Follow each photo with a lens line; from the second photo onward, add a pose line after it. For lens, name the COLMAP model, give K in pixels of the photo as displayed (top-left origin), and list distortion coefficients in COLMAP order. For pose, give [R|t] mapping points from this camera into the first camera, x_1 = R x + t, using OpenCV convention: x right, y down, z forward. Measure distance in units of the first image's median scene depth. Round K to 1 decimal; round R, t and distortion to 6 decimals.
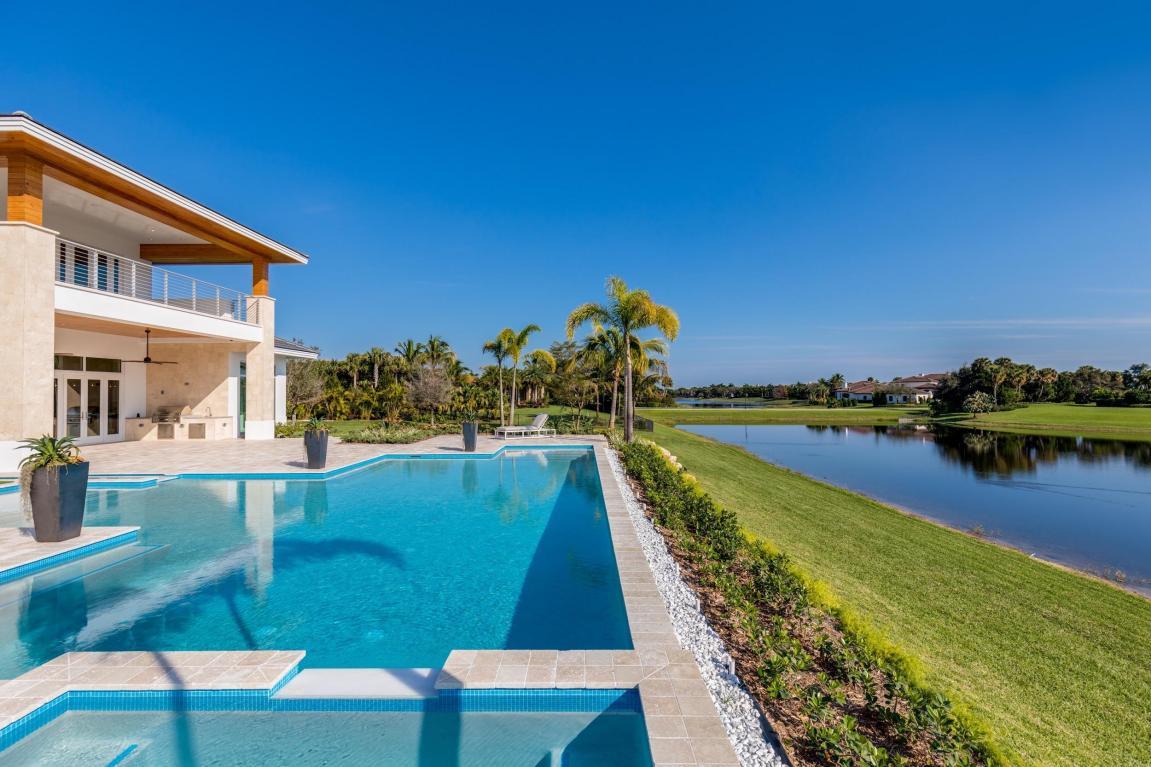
lens RADIAL K [[516.1, 0, 575.5], [0, 516.1, 383.5], [0, 0, 1]] dist [0.000309, 0.000042]
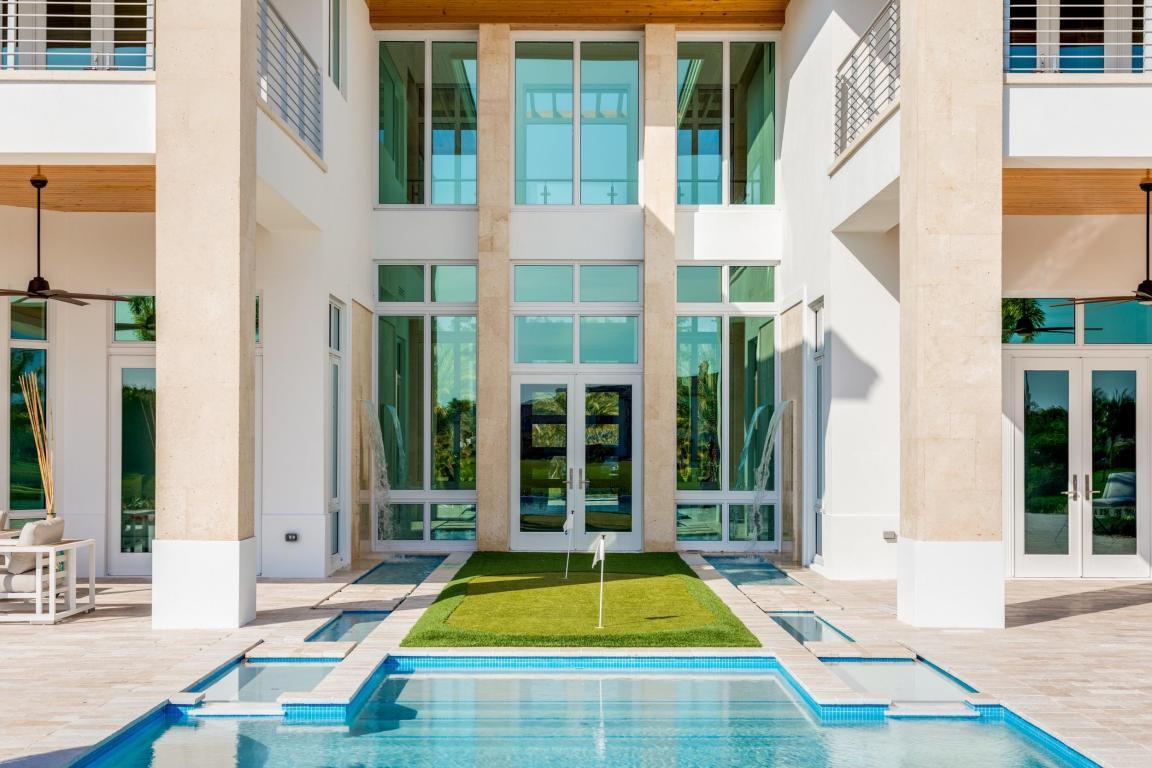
lens RADIAL K [[1595.0, 0, 576.0], [0, 1595.0, 384.0], [0, 0, 1]] dist [-0.008752, -0.016883]
pose [[0.007086, -0.016808, -0.999834, 0.004625], [0.013638, 0.999767, -0.016710, 0.012731], [0.999882, -0.013518, 0.007313, 0.719352]]
